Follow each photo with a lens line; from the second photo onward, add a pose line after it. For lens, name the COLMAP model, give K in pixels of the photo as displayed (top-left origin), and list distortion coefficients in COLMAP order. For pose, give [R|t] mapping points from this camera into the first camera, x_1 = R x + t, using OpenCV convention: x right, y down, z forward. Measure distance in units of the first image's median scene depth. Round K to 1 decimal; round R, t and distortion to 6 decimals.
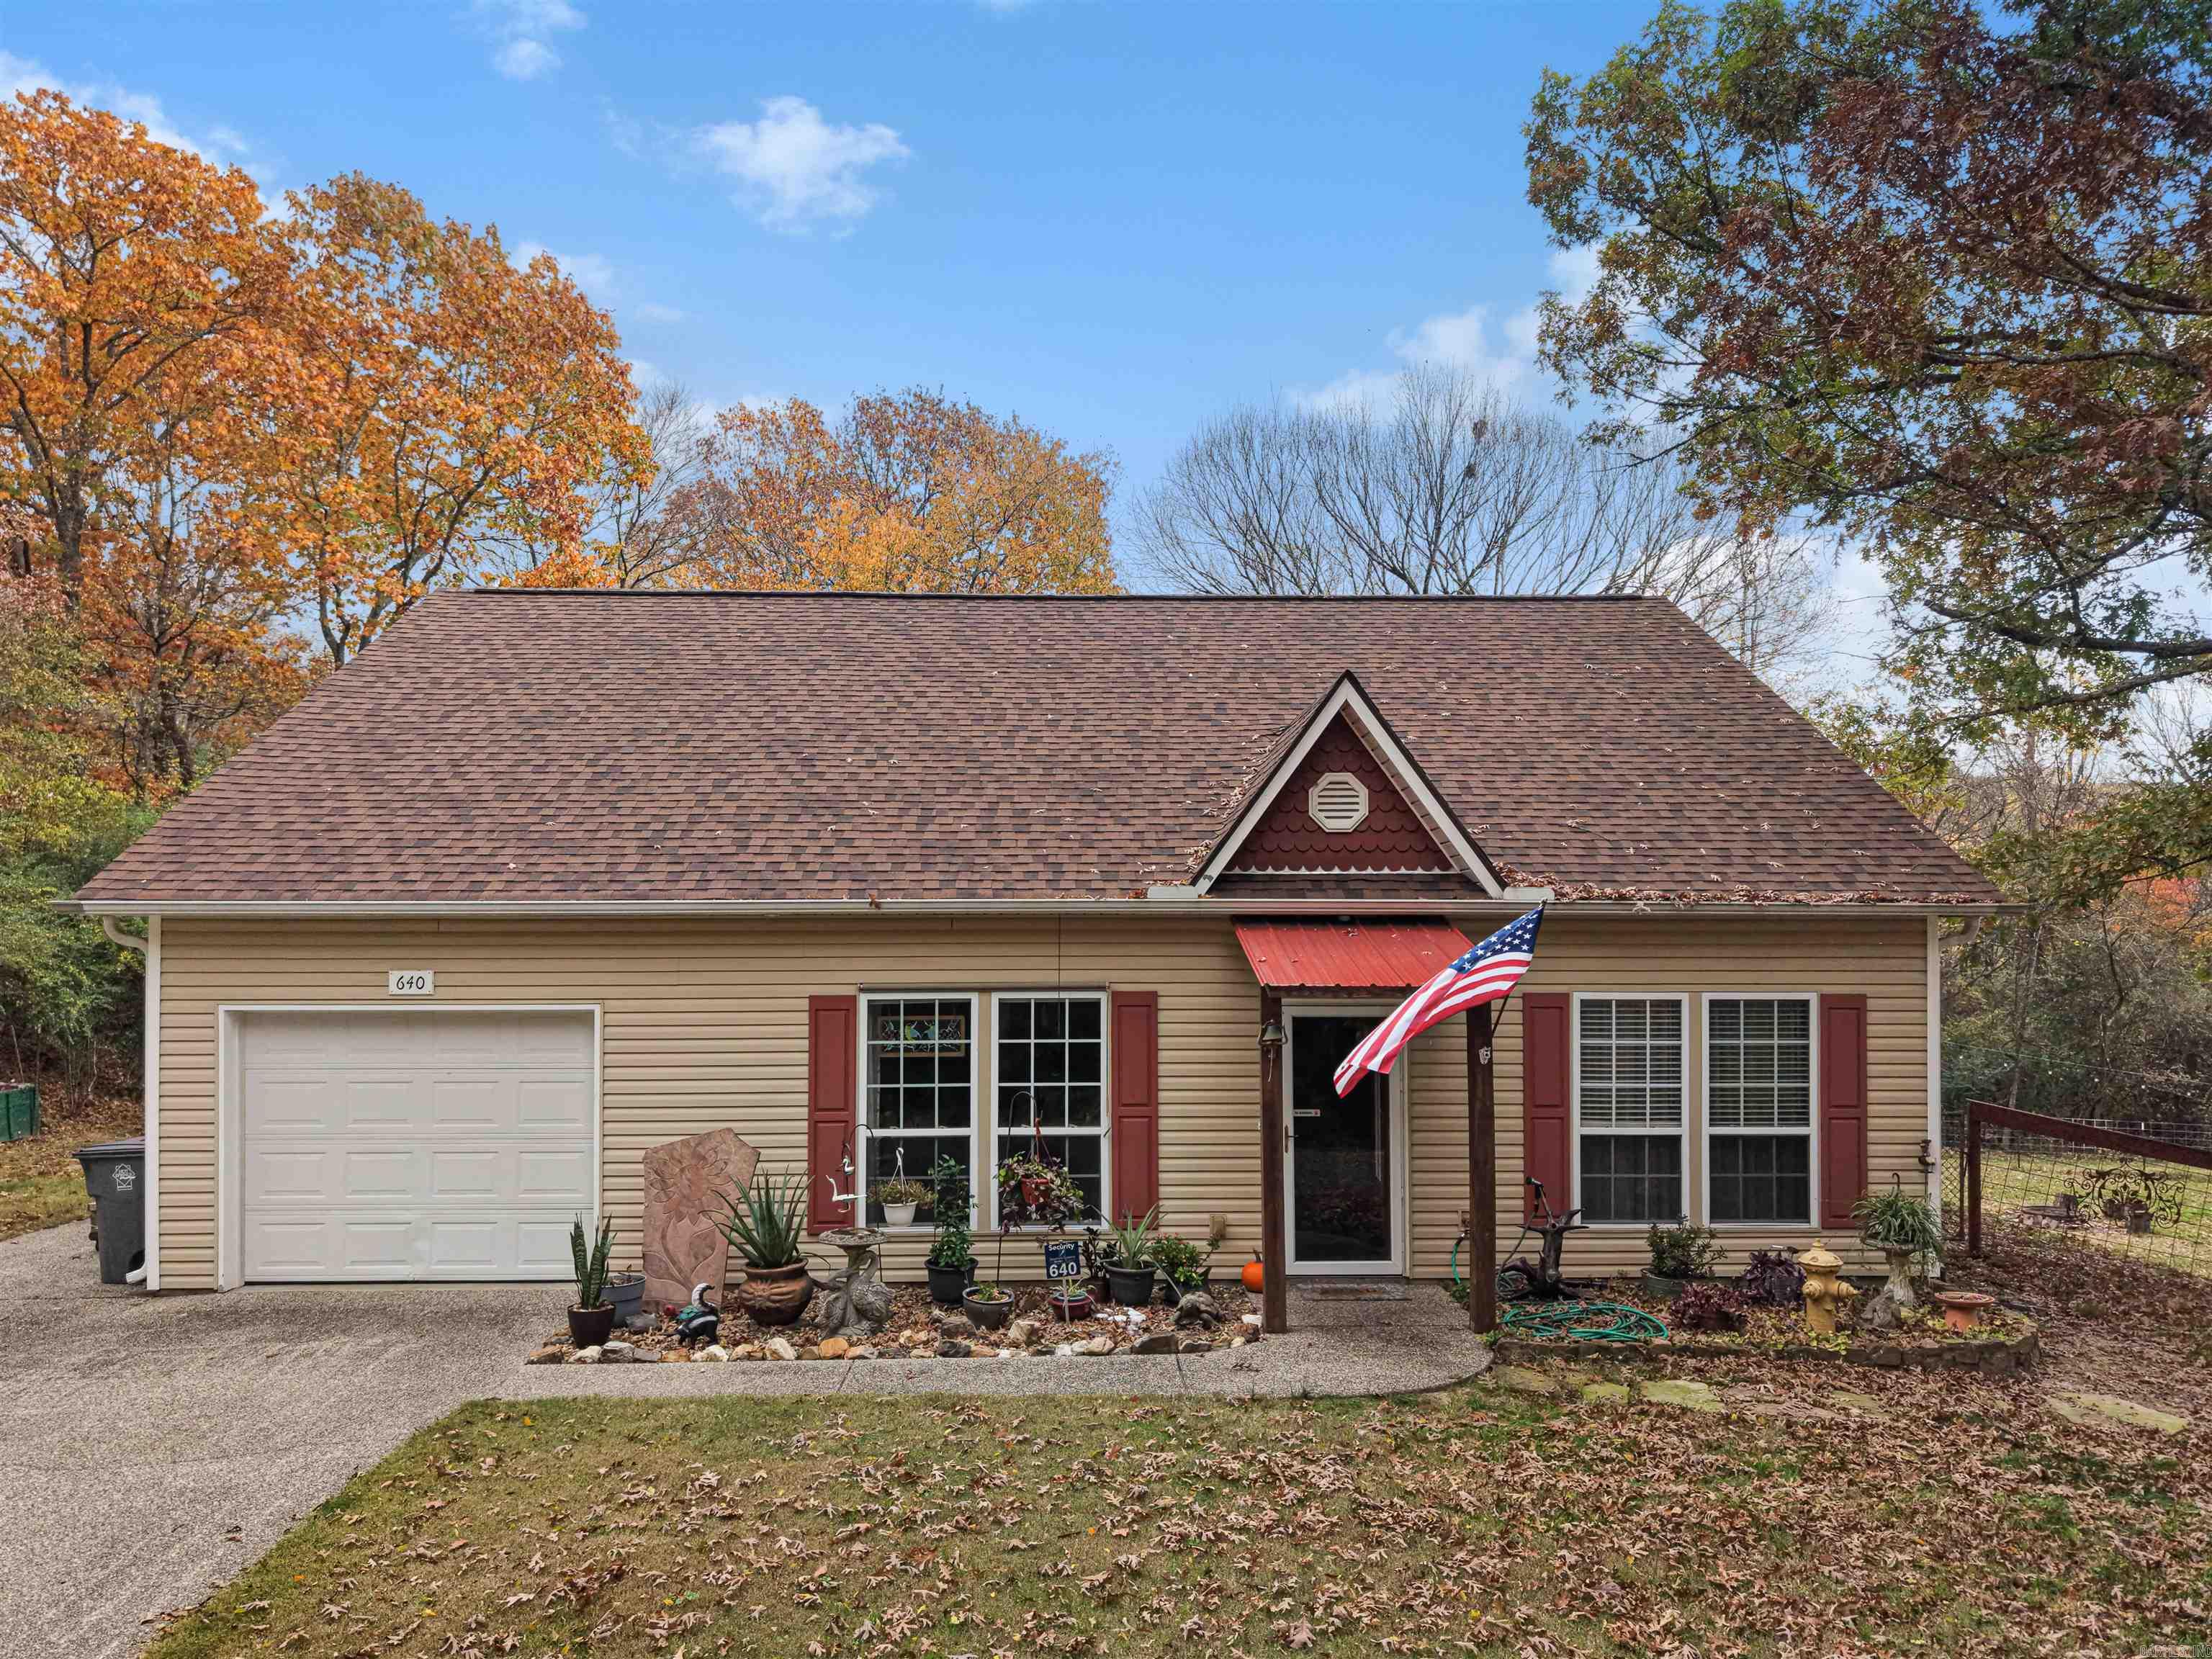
lens RADIAL K [[1476.8, 0, 1136.9], [0, 1476.8, 830.5], [0, 0, 1]] dist [0.017407, -0.003687]
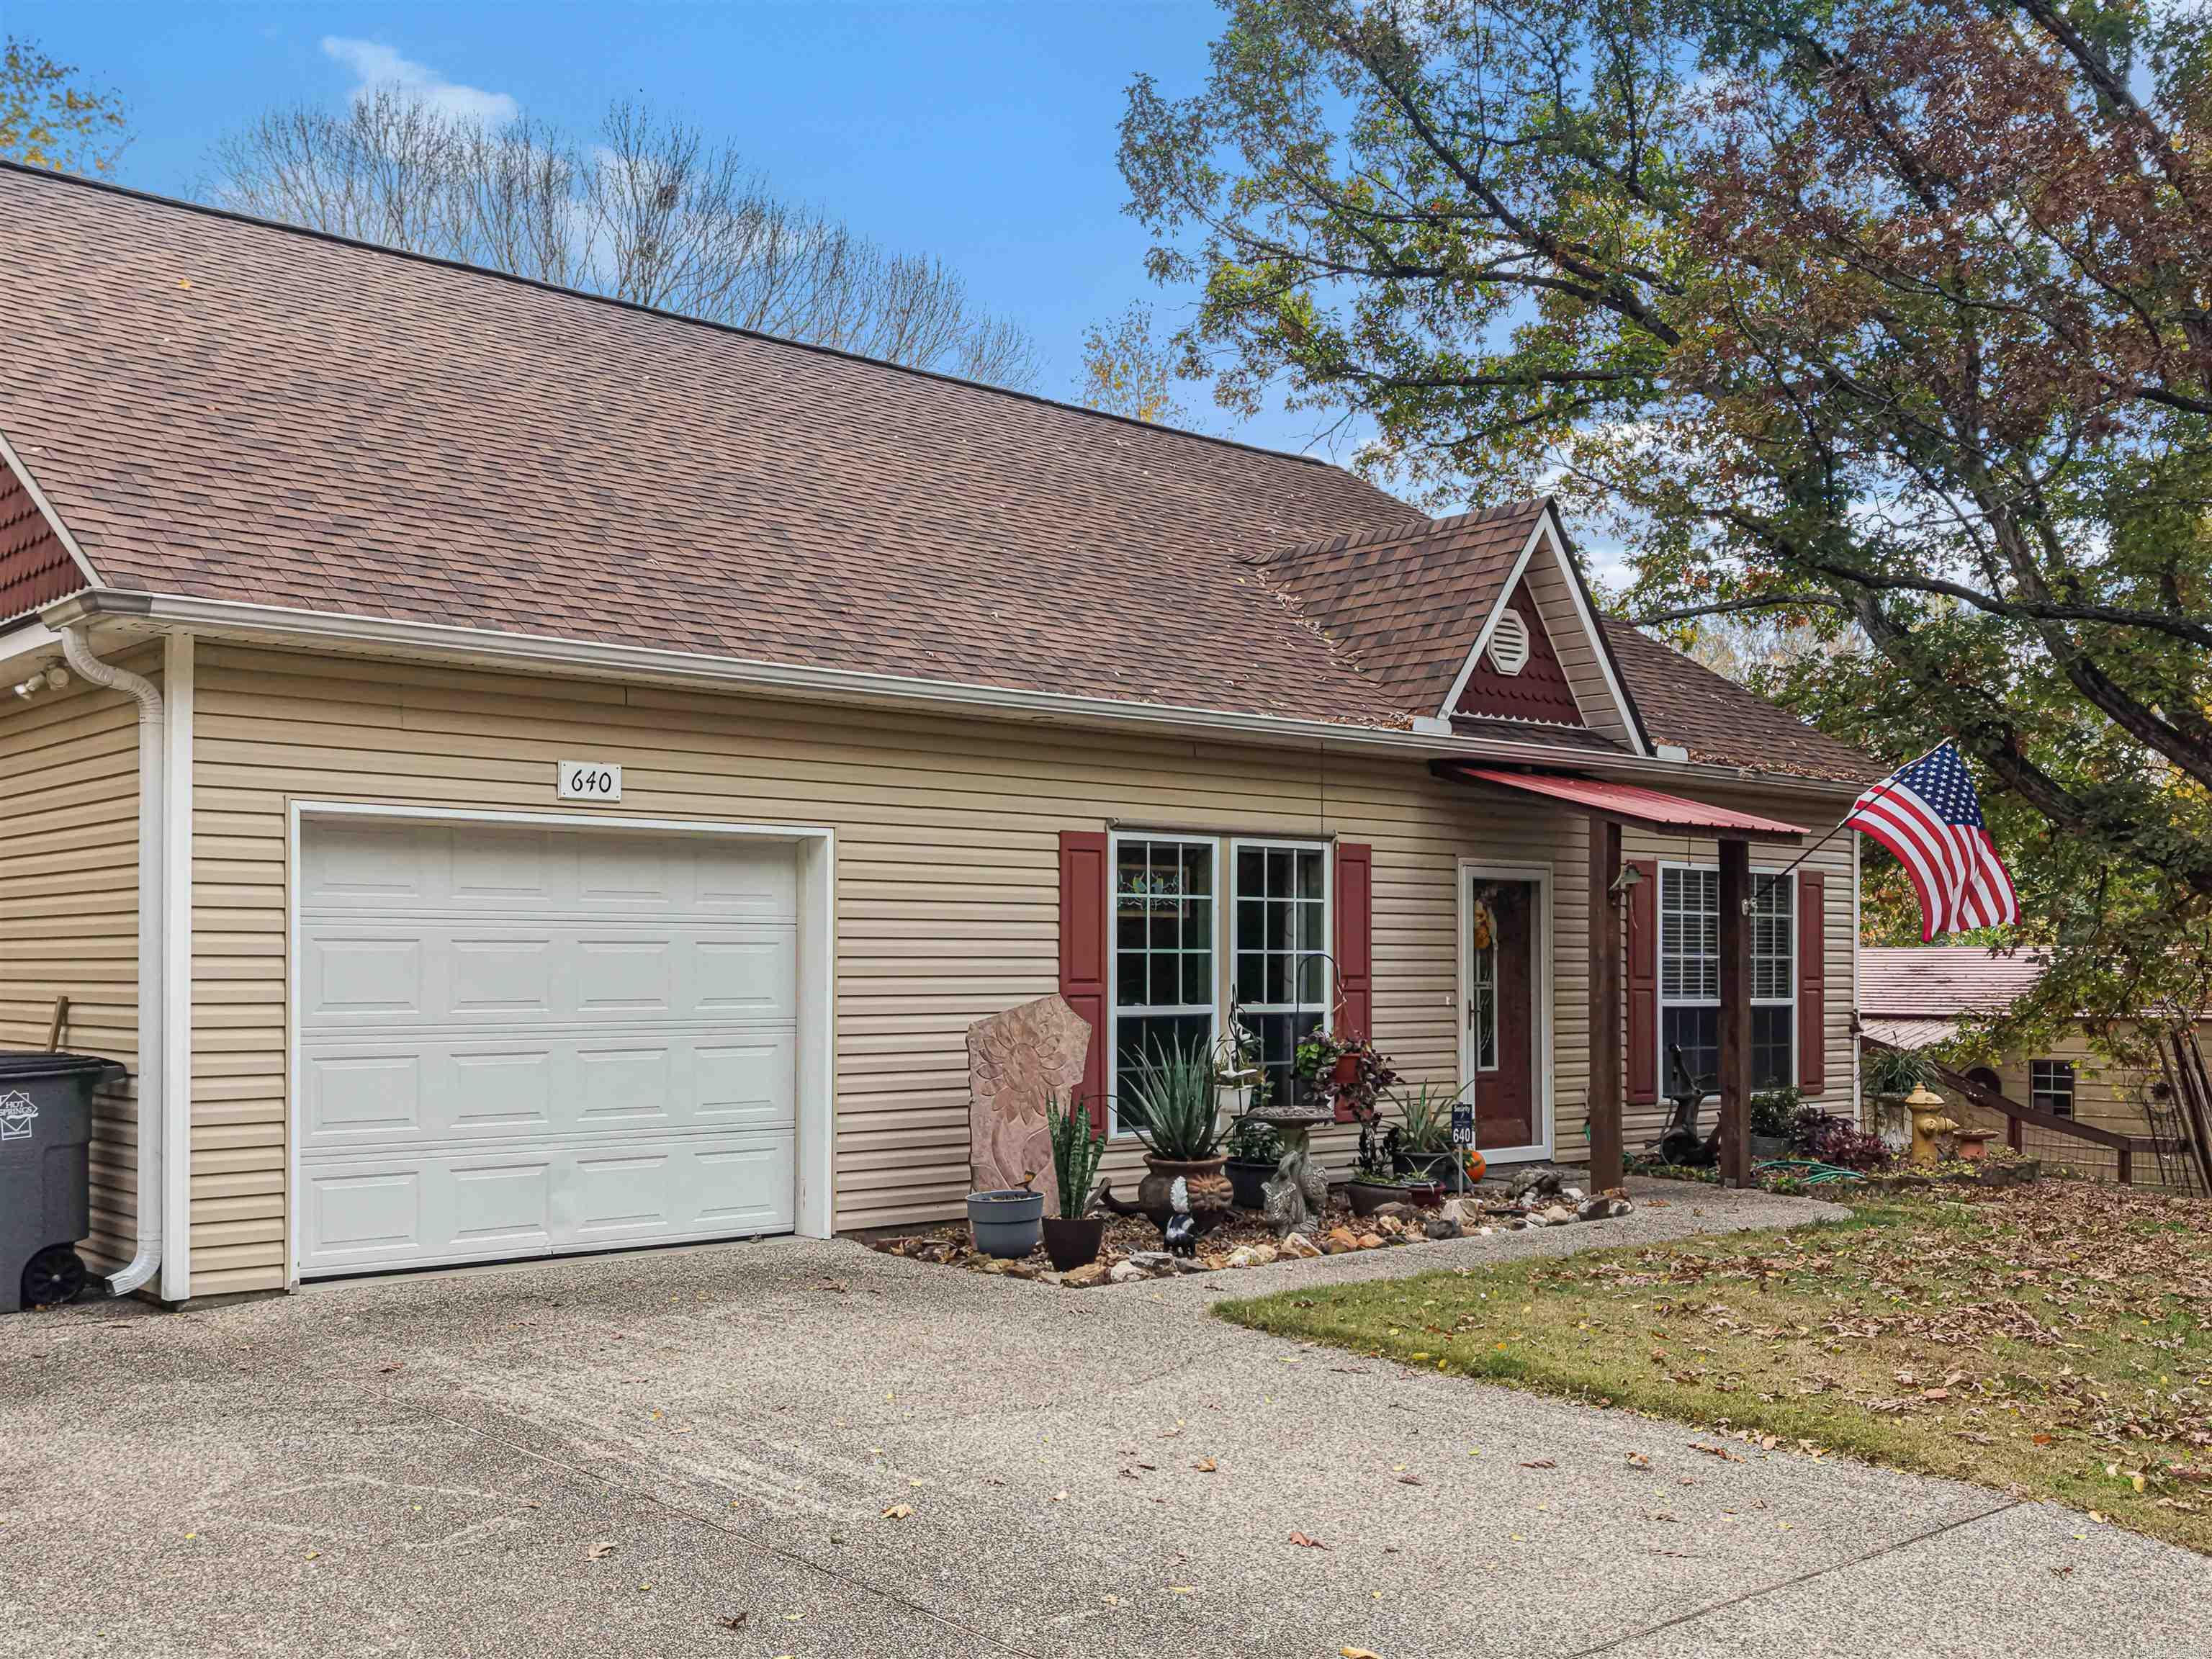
lens RADIAL K [[2084.3, 0, 1074.4], [0, 2084.3, 900.7], [0, 0, 1]] dist [0.096478, -0.008429]
pose [[0.780667, 0.020785, 0.624601, -0.874780], [-0.057469, 0.997600, 0.038632, 0.105747], [-0.622299, -0.066054, 0.779988, 0.170220]]
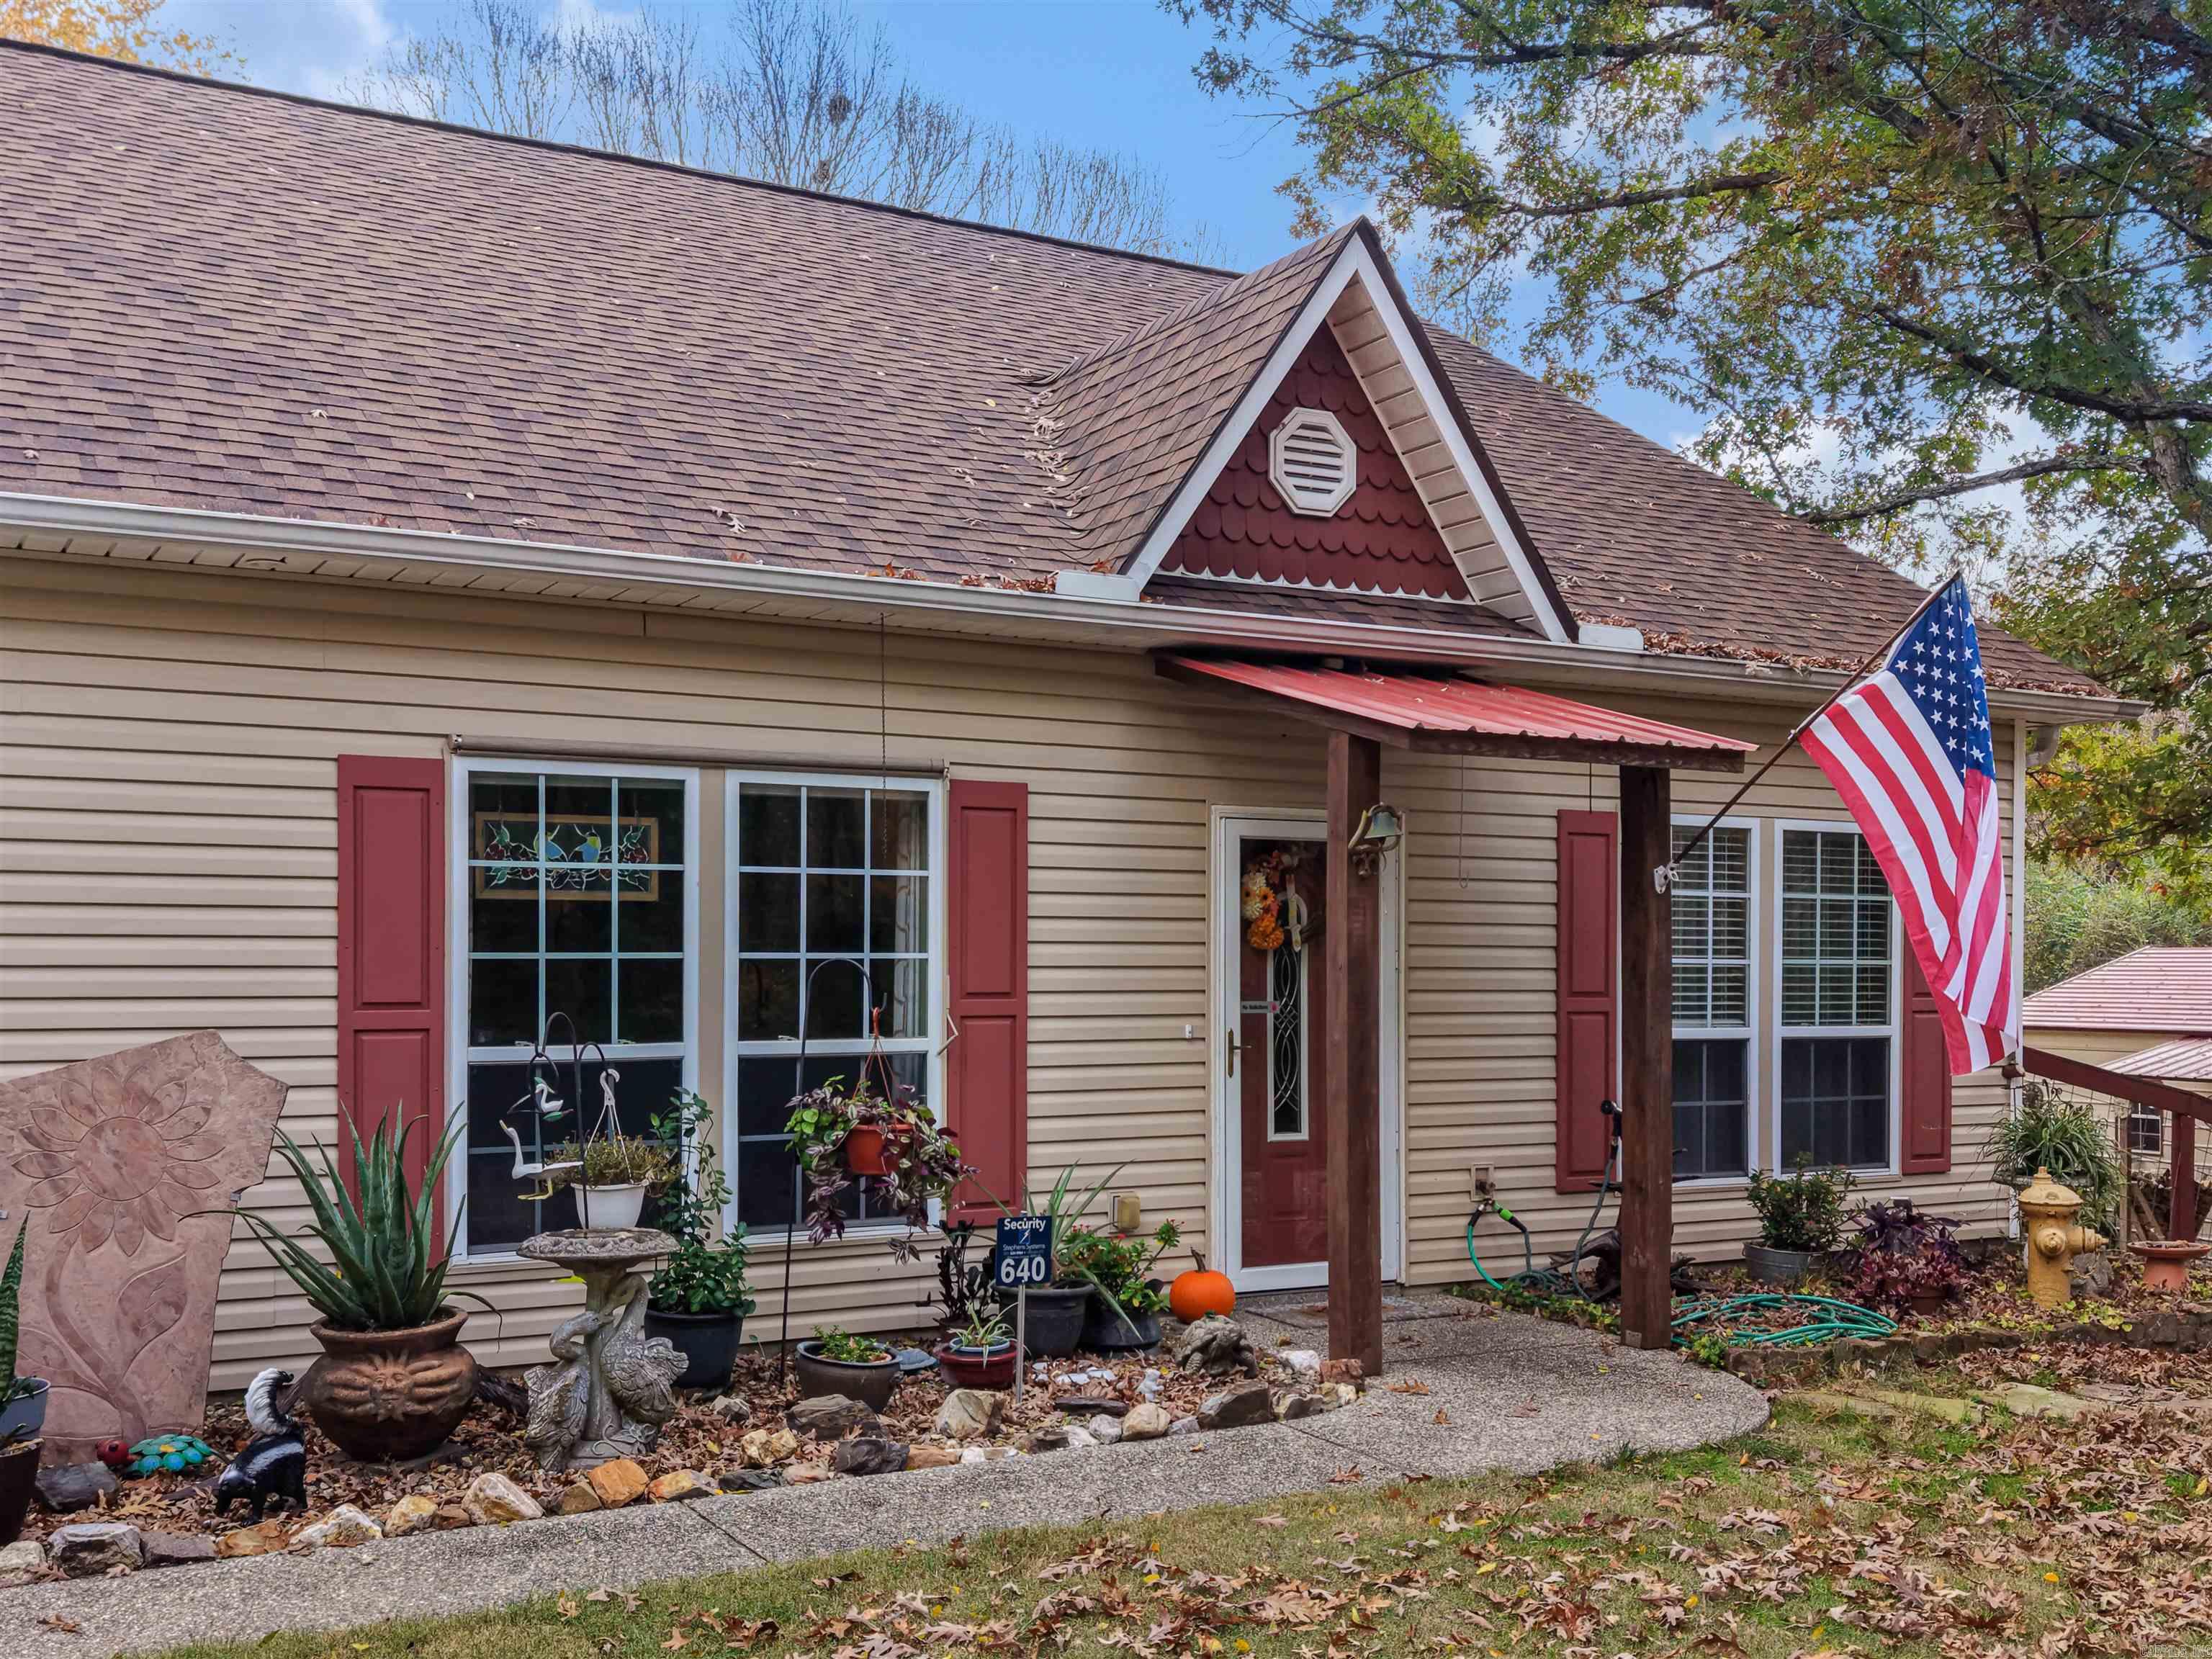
lens RADIAL K [[2106.1, 0, 1097.2], [0, 2106.1, 948.7], [0, 0, 1]] dist [0.041655, -0.011130]
pose [[0.891719, 0.006010, 0.452550, -0.307105], [-0.042806, 0.996549, 0.071112, 0.114405], [-0.450561, -0.082784, 0.888899, 0.317119]]
